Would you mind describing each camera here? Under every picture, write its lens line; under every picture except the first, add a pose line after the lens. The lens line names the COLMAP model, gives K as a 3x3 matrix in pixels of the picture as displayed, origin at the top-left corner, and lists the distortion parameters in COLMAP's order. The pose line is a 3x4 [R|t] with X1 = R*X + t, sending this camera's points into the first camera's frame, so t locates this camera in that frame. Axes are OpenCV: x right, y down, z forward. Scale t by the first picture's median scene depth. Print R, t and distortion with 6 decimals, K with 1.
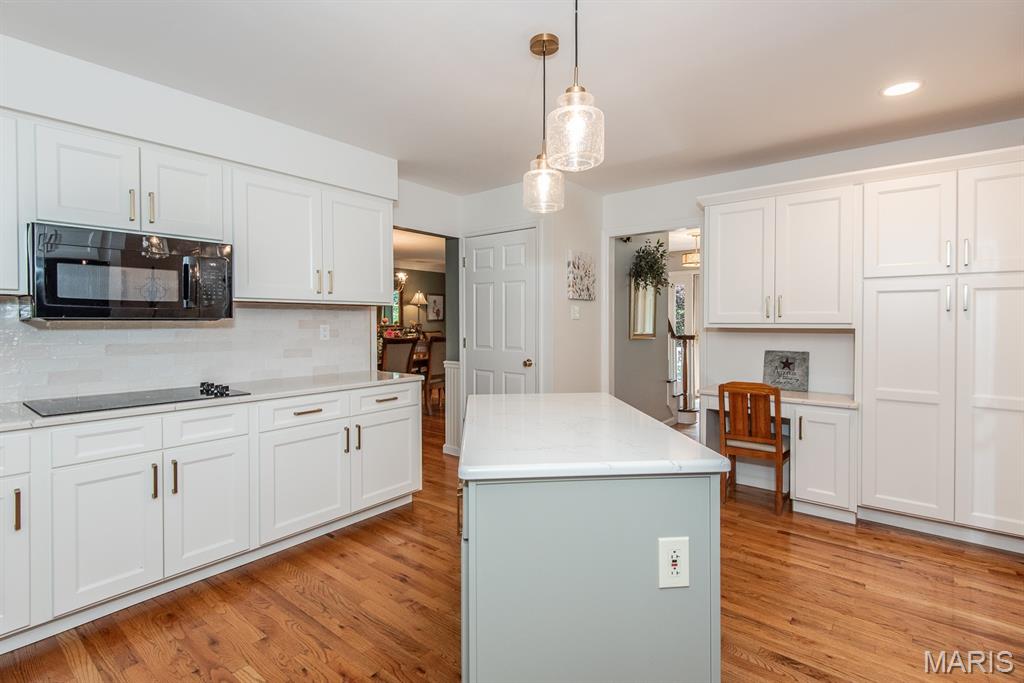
lens RADIAL K [[465.1, 0, 522.3], [0, 465.1, 328.6], [0, 0, 1]] dist [-0.000411, -0.000206]
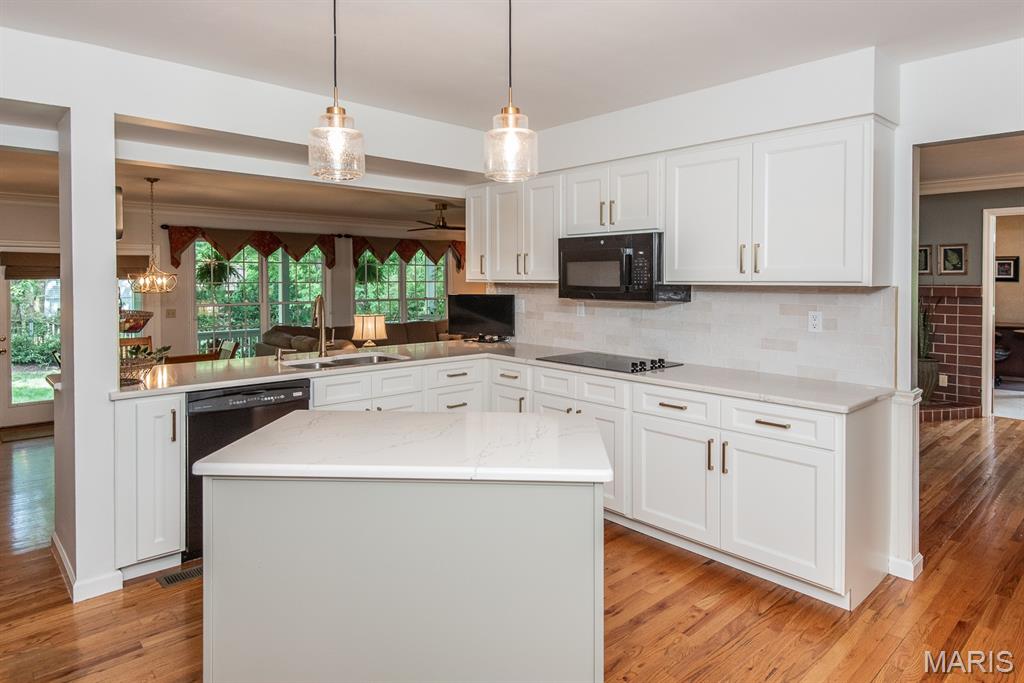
lens RADIAL K [[613.8, 0, 528.6], [0, 613.8, 289.5], [0, 0, 1]] dist [-0.003713, -0.000732]
pose [[-0.159795, 0.017615, -0.986993, 0.743741], [-0.017487, 0.999633, 0.020672, -0.067244], [0.986995, 0.020563, -0.159428, 0.862754]]
